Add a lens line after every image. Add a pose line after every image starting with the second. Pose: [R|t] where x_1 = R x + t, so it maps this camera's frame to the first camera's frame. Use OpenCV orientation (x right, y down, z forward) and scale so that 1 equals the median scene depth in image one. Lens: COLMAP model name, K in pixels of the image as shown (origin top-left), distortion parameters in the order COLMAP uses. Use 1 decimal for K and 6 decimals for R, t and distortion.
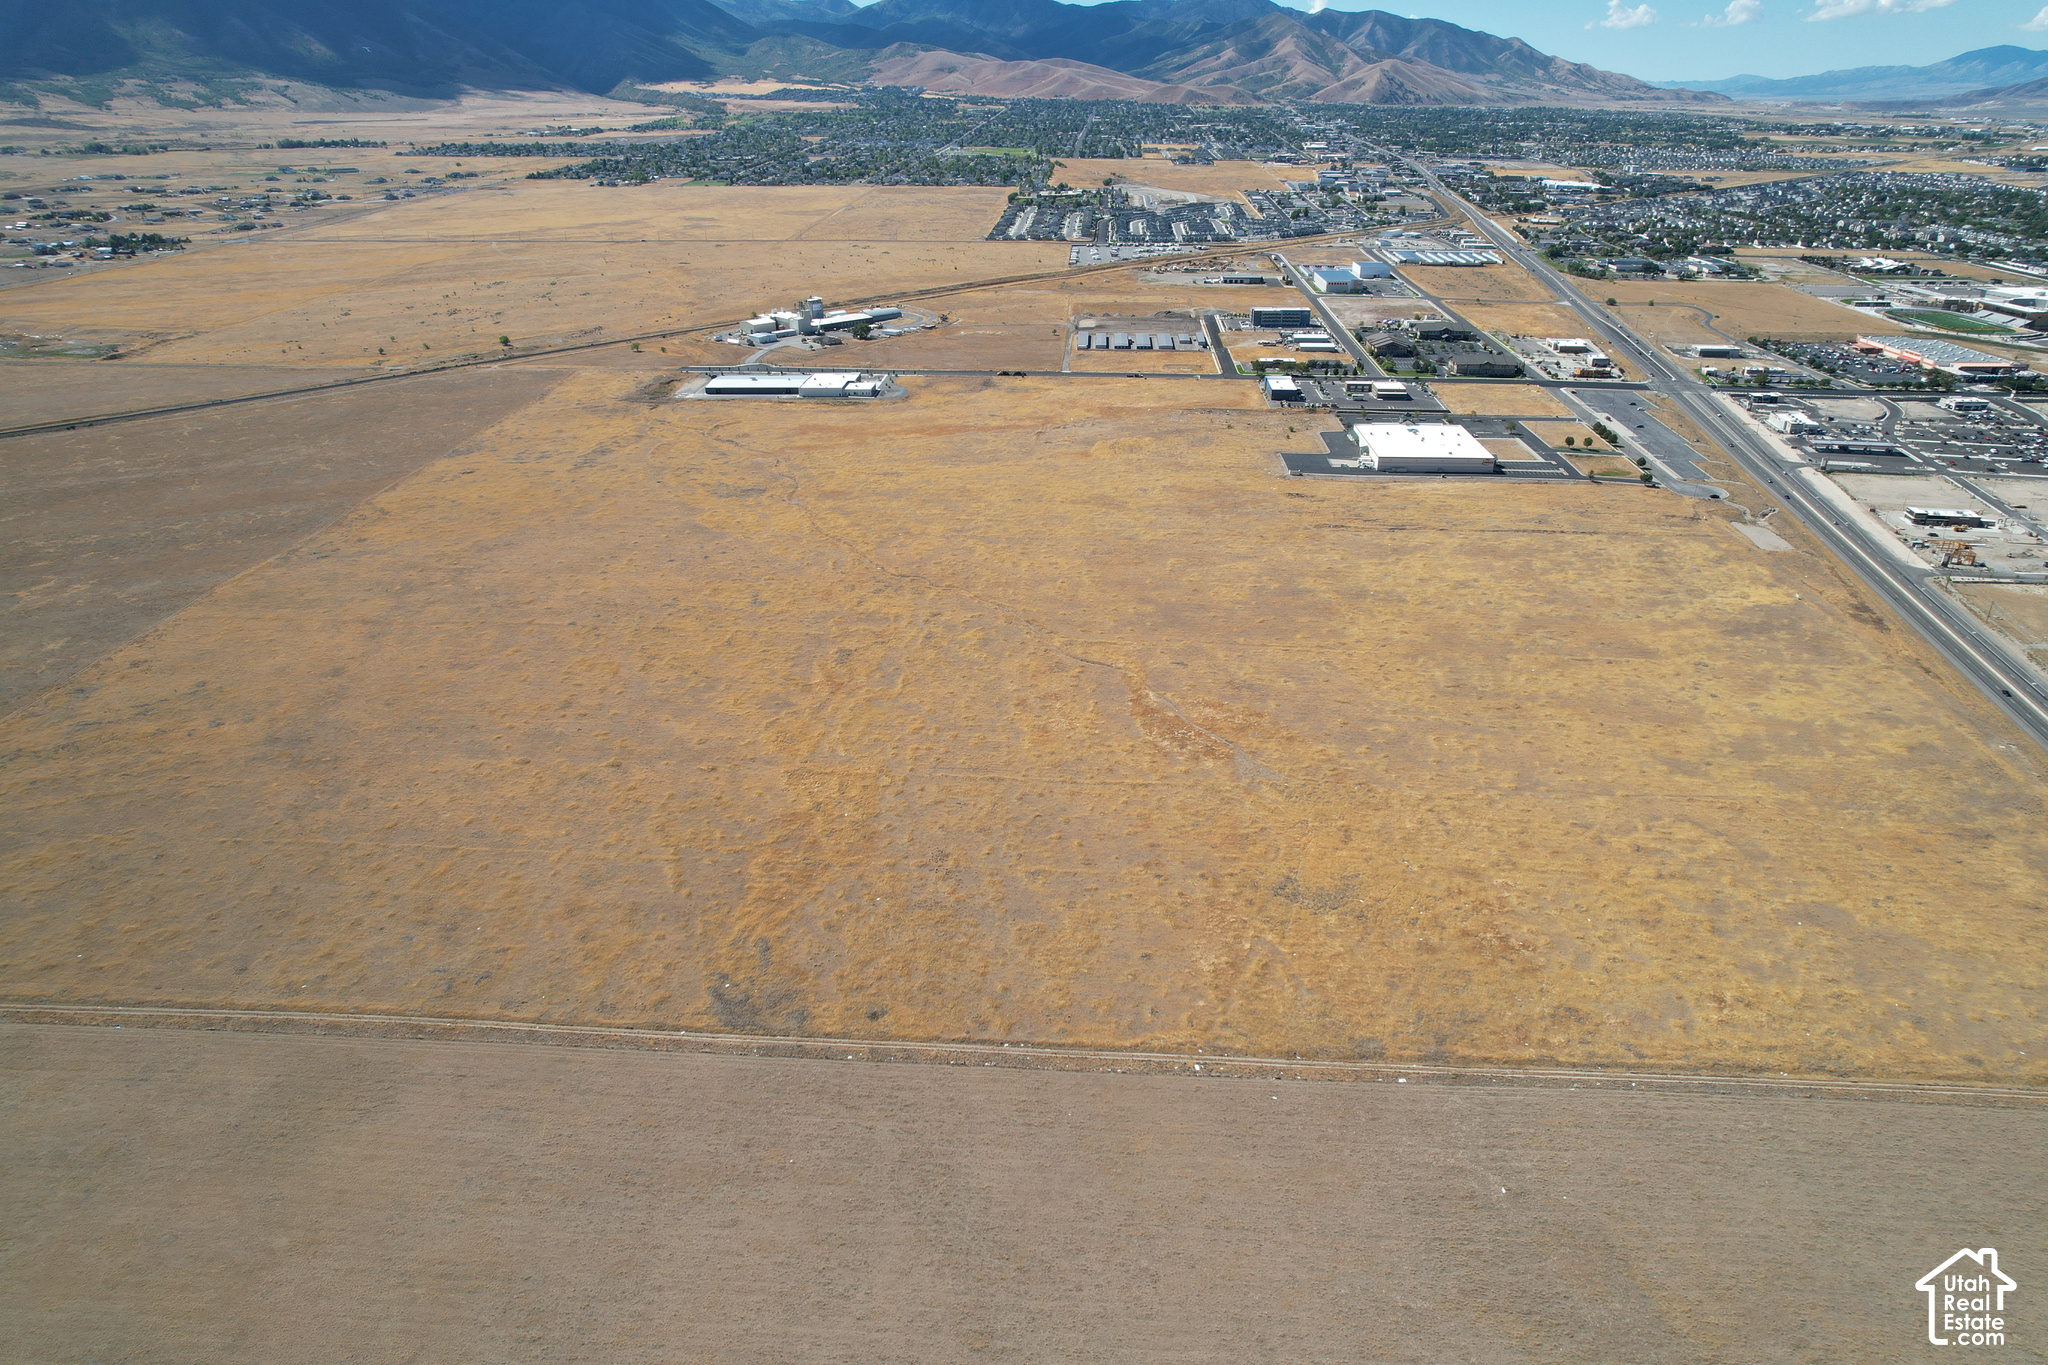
lens RADIAL K [[1317.1, 0, 1028.1], [0, 1317.1, 676.9], [0, 0, 1]] dist [-0.088222, 0.083620]
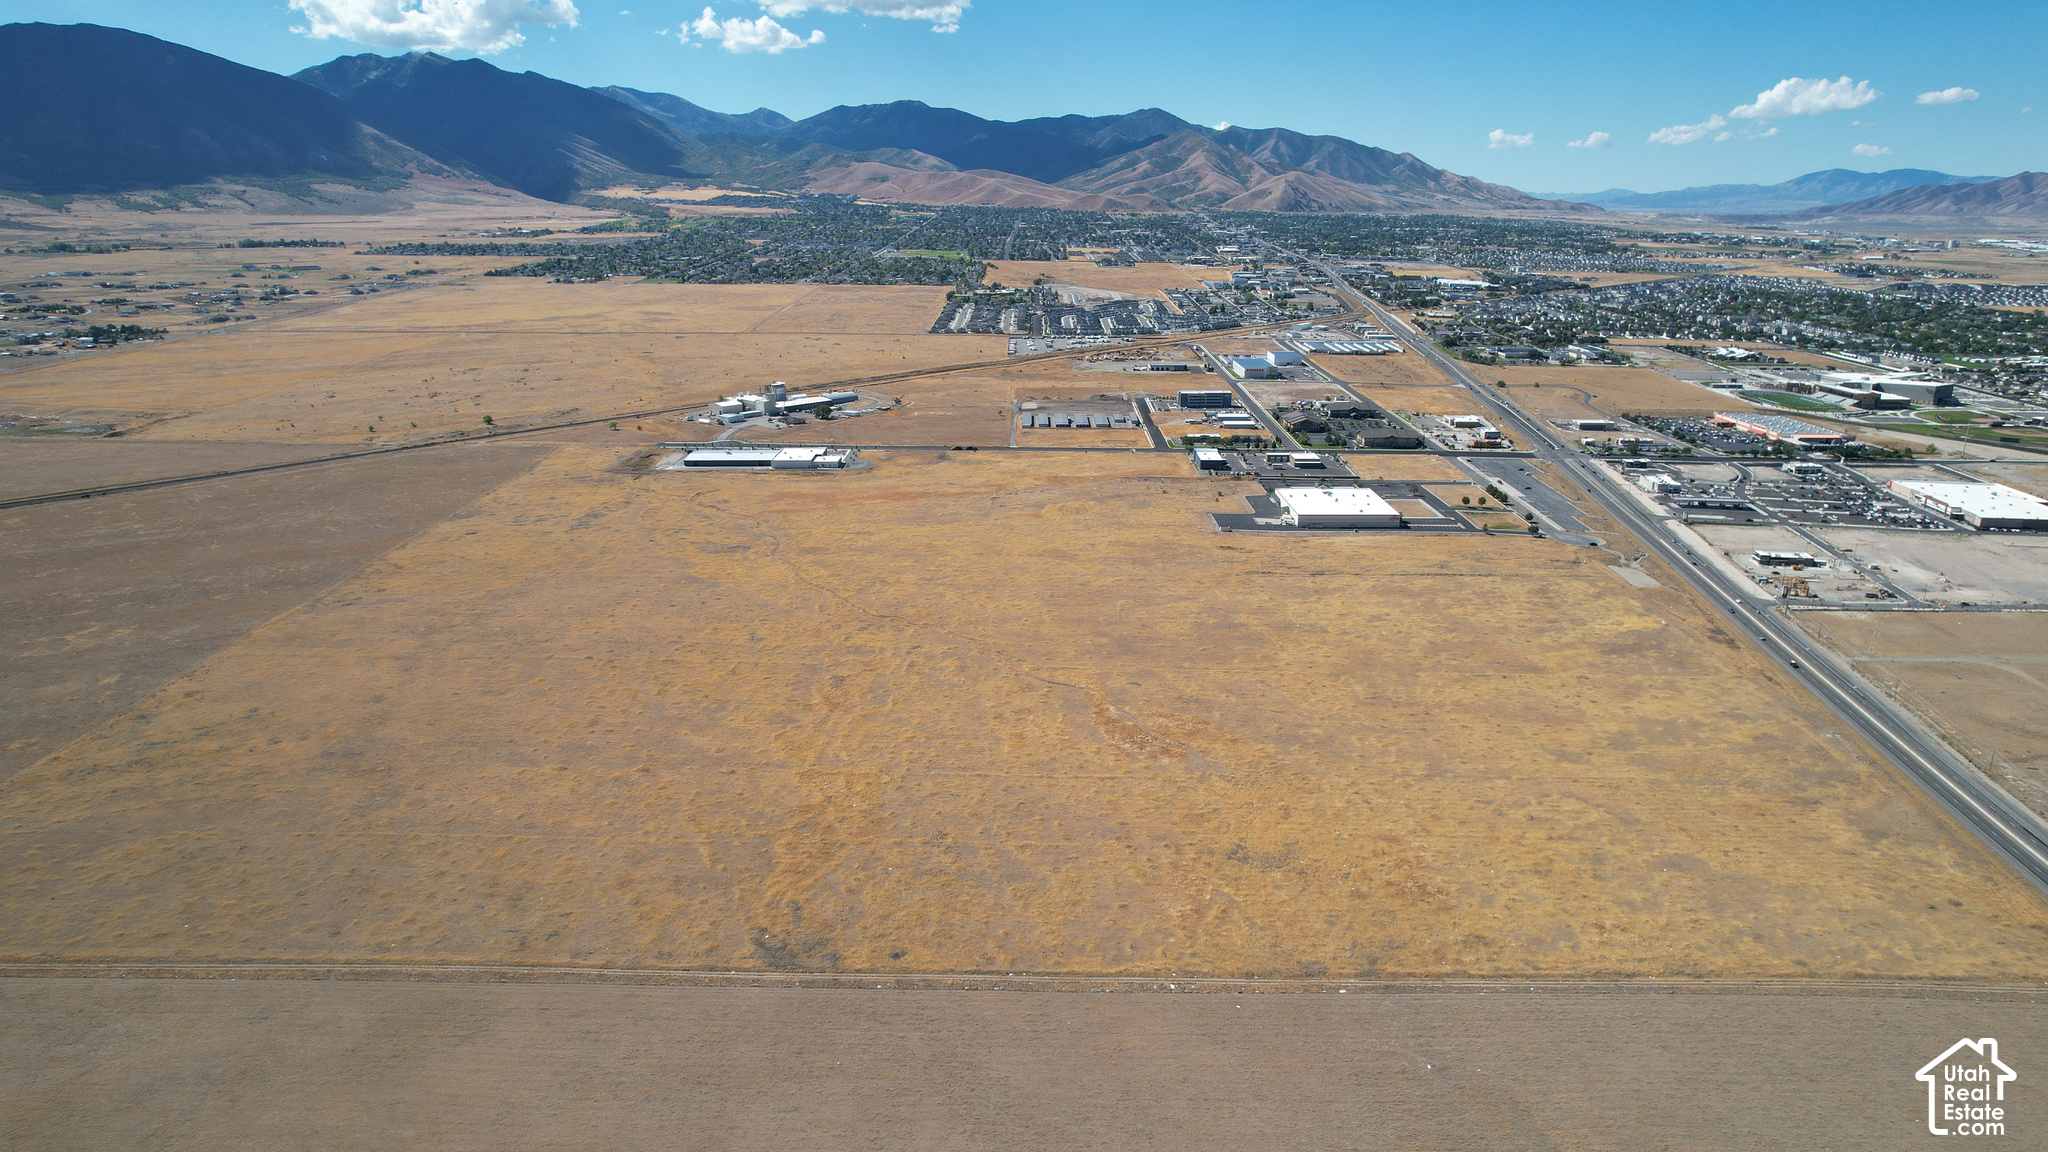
lens RADIAL K [[1313.5, 0, 1028.1], [0, 1313.5, 580.2], [0, 0, 1]] dist [-0.085472, 0.079473]
pose [[0.998430, -0.008977, 0.055292, -0.018822], [0.016575, 0.990217, -0.138548, 0.027441], [-0.053507, 0.139247, 0.988811, -0.064495]]
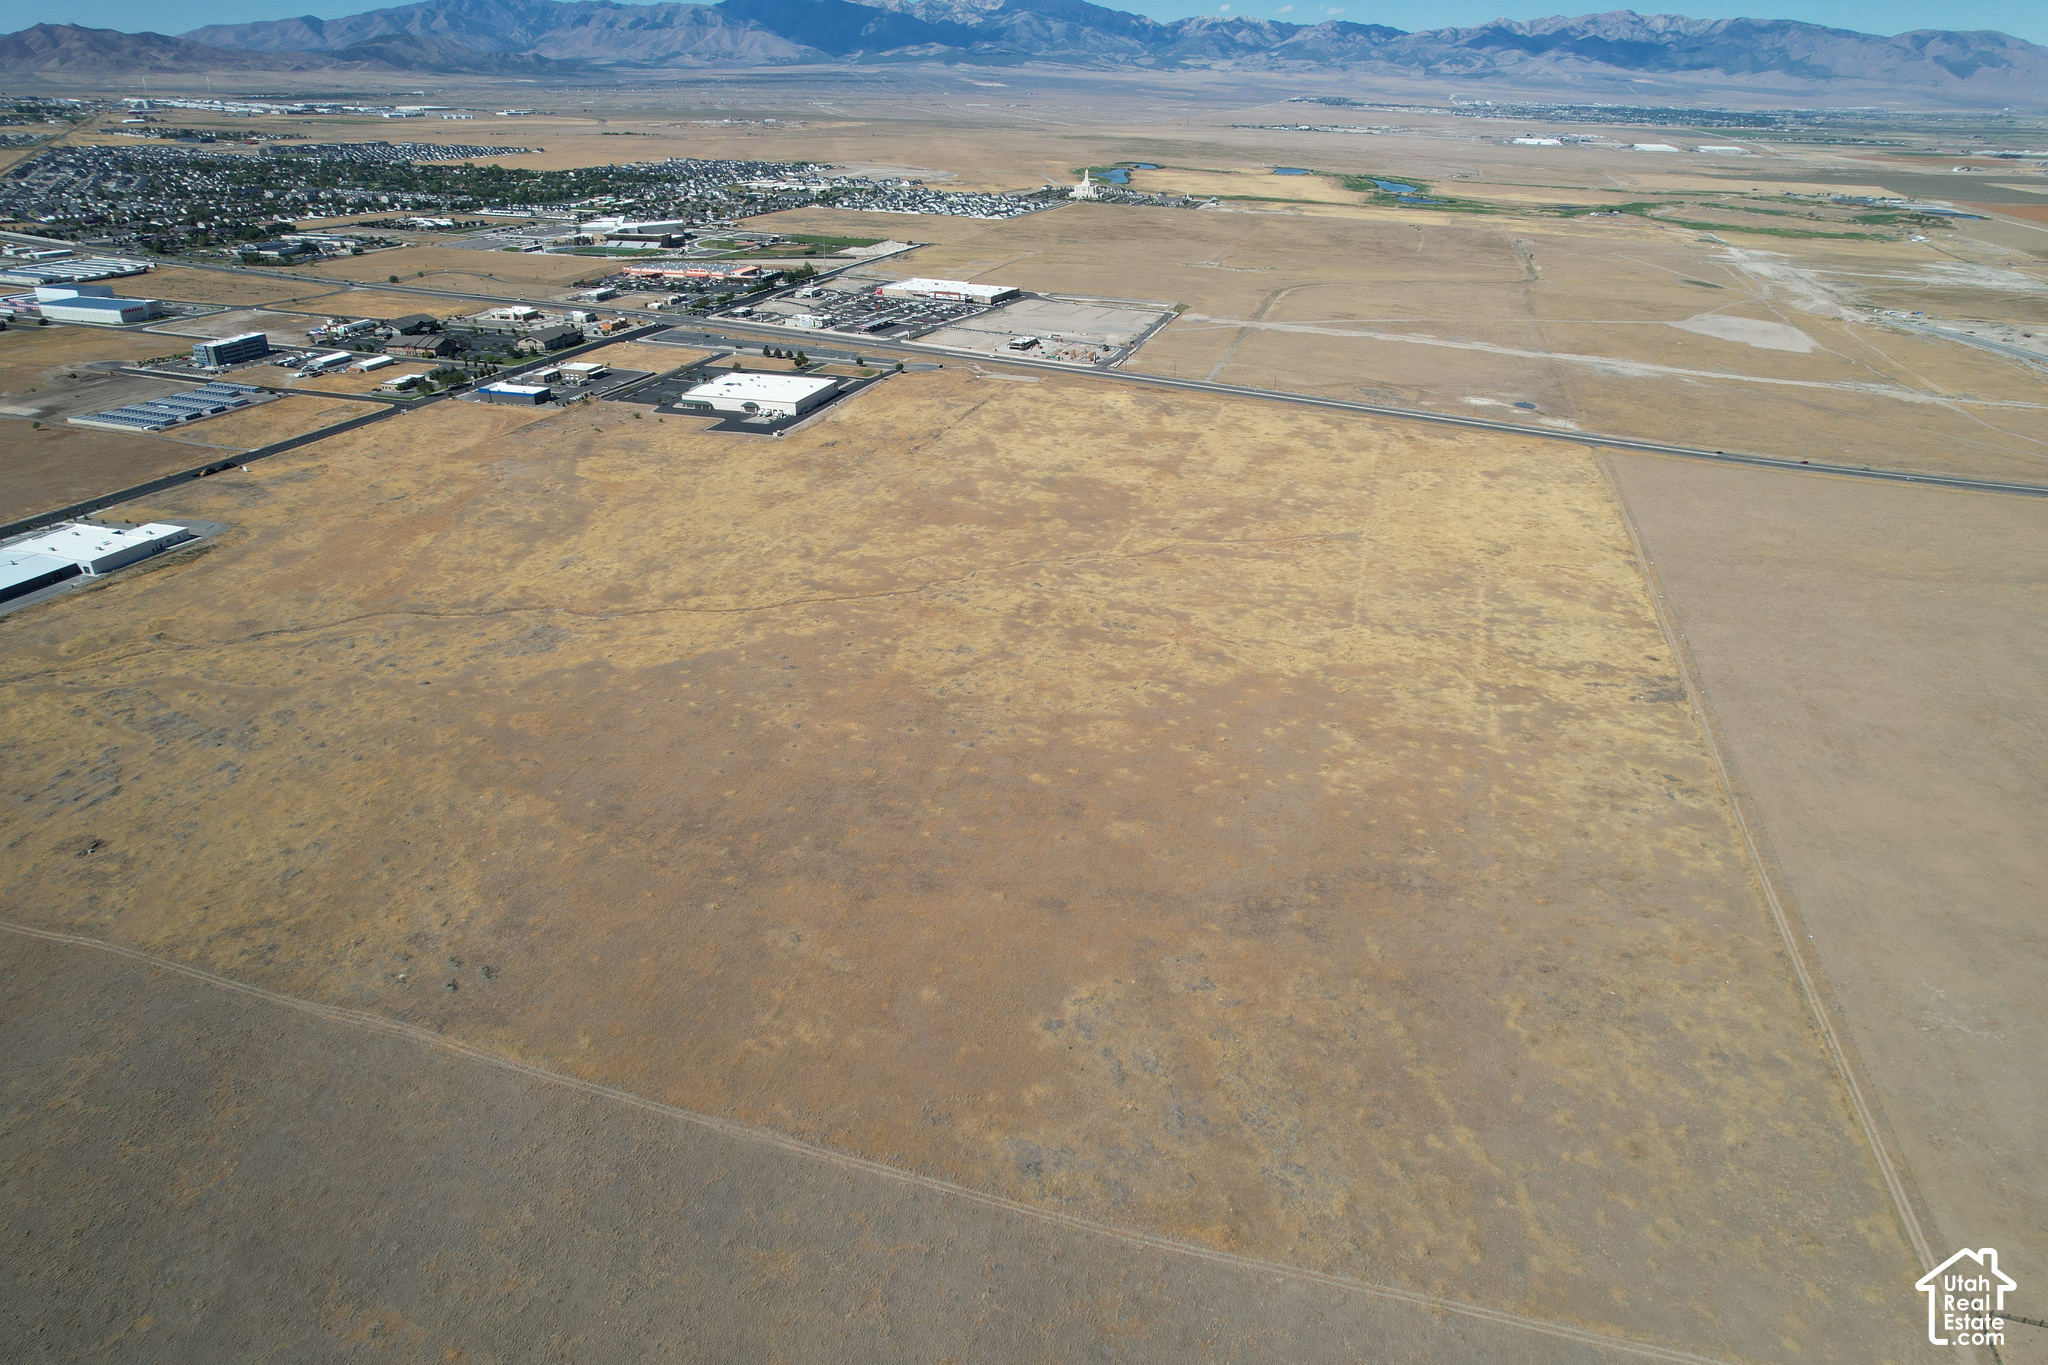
lens RADIAL K [[1315.9, 0, 1028.3], [0, 1315.9, 675.9], [0, 0, 1]] dist [-0.087592, 0.083415]
pose [[0.225748, -0.406116, 0.885499, -0.524462], [0.390547, 0.870450, 0.299649, -0.153573], [-0.892474, 0.278184, 0.355110, 0.345739]]
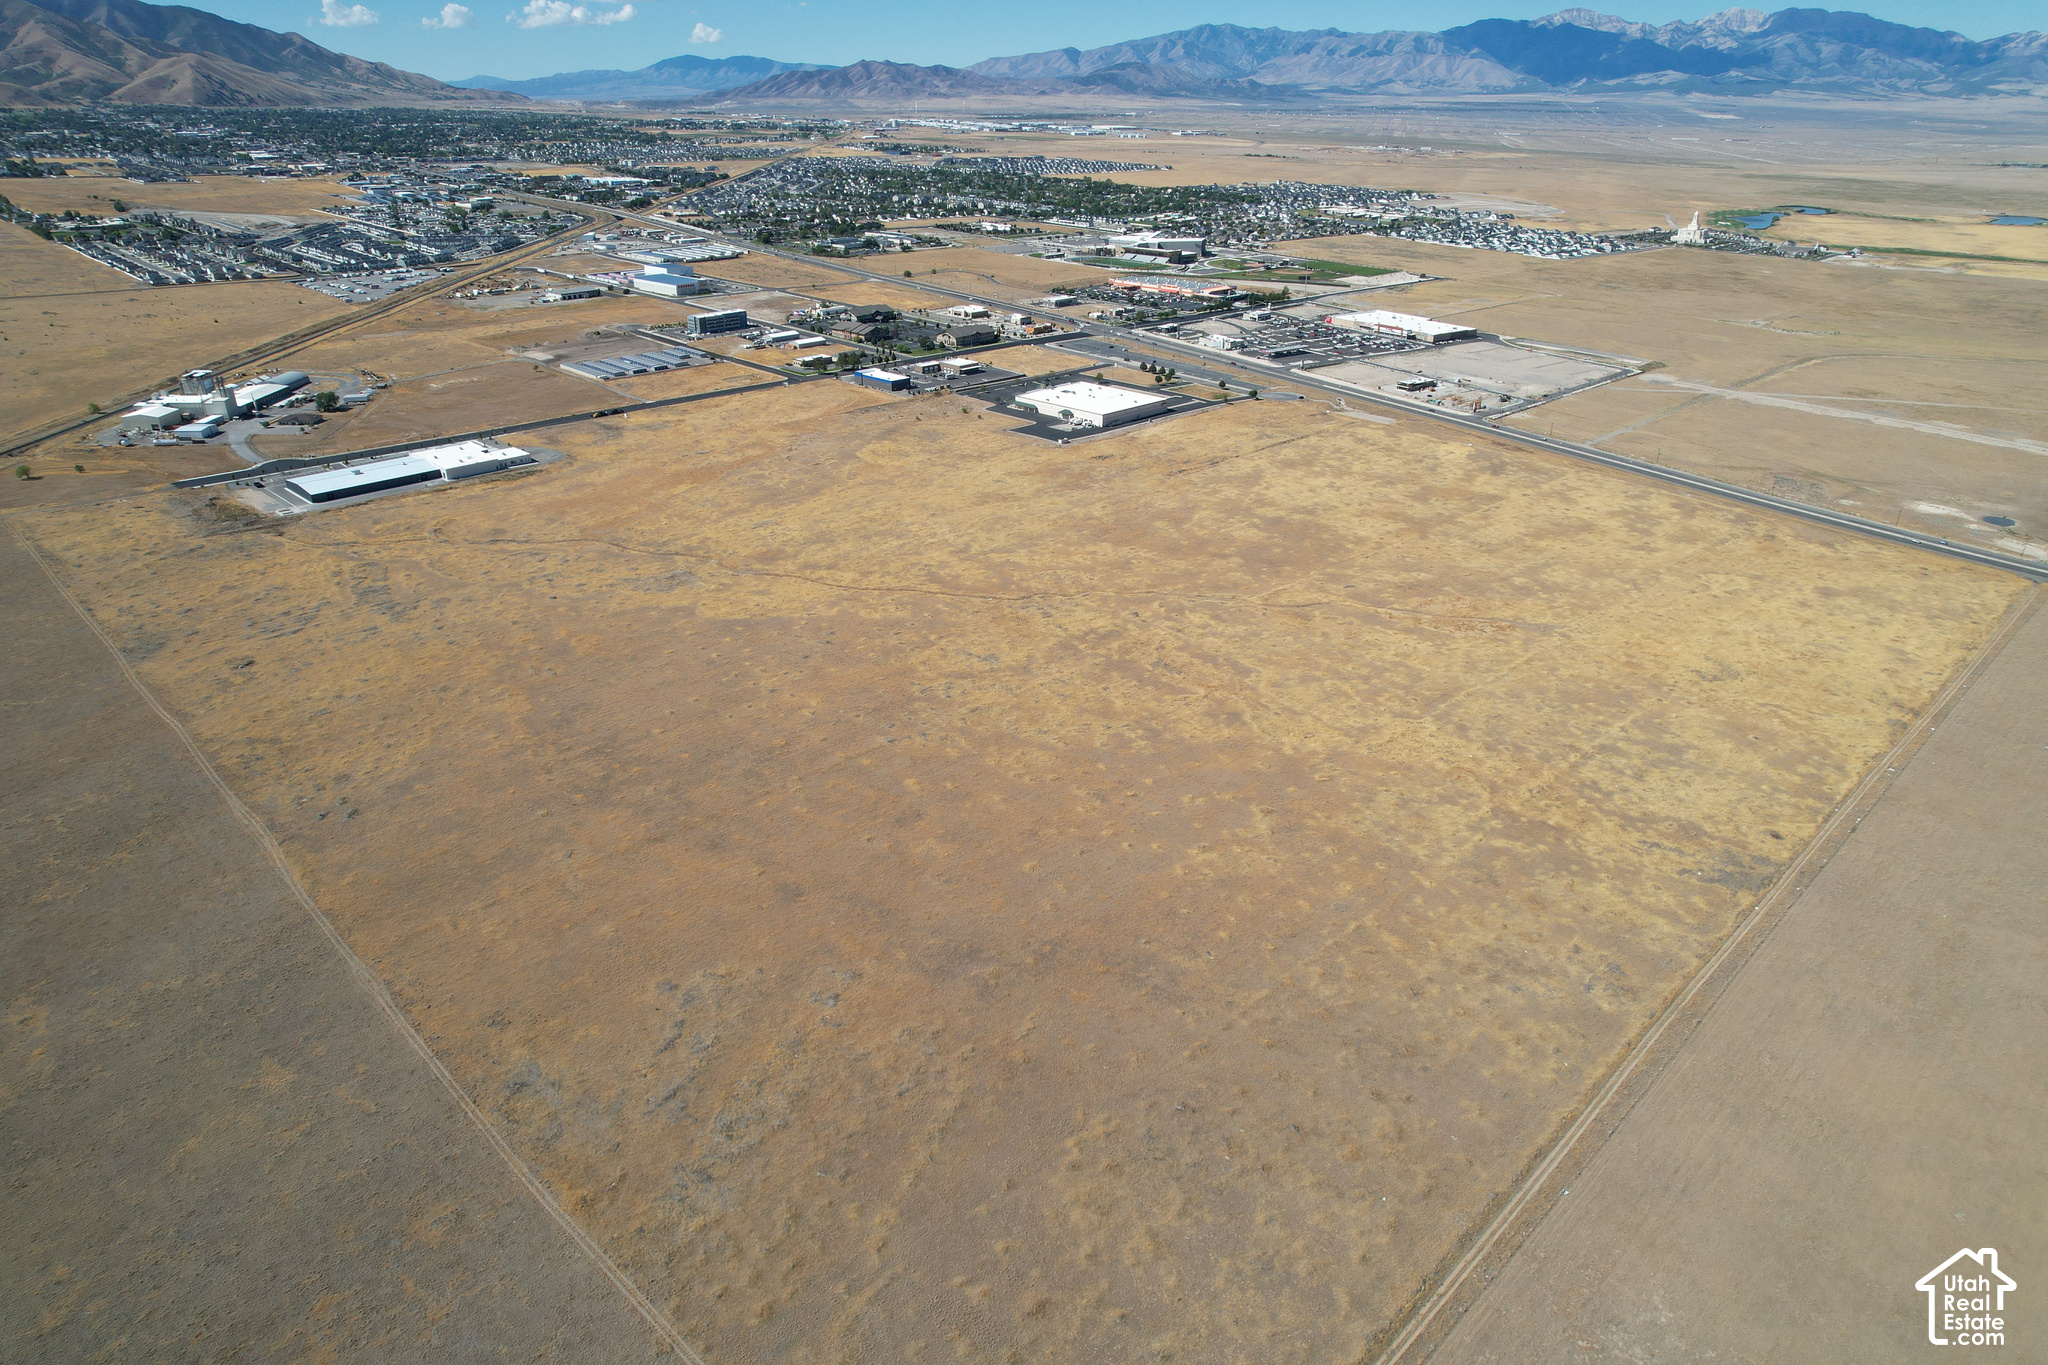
lens RADIAL K [[1315.9, 0, 1028.3], [0, 1315.9, 675.9], [0, 0, 1]] dist [-0.087592, 0.083415]
pose [[0.664481, -0.299848, 0.684512, -0.429572], [0.300100, 0.945938, 0.123047, -0.078600], [-0.684401, 0.123659, 0.718542, 0.178633]]
